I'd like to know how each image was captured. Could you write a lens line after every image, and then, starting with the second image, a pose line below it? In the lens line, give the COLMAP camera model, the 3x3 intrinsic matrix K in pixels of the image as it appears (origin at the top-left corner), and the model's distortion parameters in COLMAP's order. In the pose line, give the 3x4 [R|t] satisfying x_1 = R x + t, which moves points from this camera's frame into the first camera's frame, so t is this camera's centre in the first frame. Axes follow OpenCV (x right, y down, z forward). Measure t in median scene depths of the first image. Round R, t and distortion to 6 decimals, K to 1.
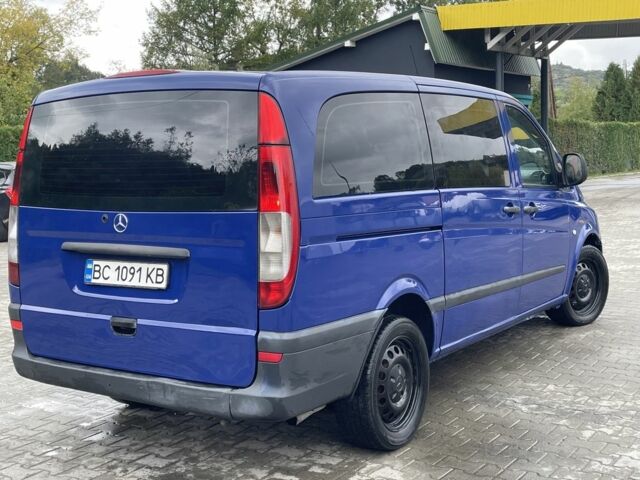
lens RADIAL K [[859.1, 0, 310.9], [0, 859.1, 239.2], [0, 0, 1]] dist [0.147368, -0.308143]
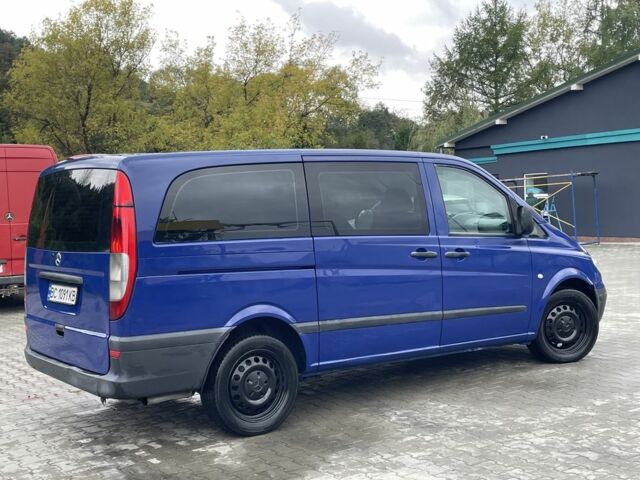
lens RADIAL K [[859.1, 0, 310.9], [0, 859.1, 239.2], [0, 0, 1]] dist [0.147368, -0.308143]
pose [[0.935870, 0.008881, -0.352234, 0.113198], [-0.025617, 0.998752, -0.042880, -0.000067], [0.351414, 0.049153, 0.934929, -0.036454]]
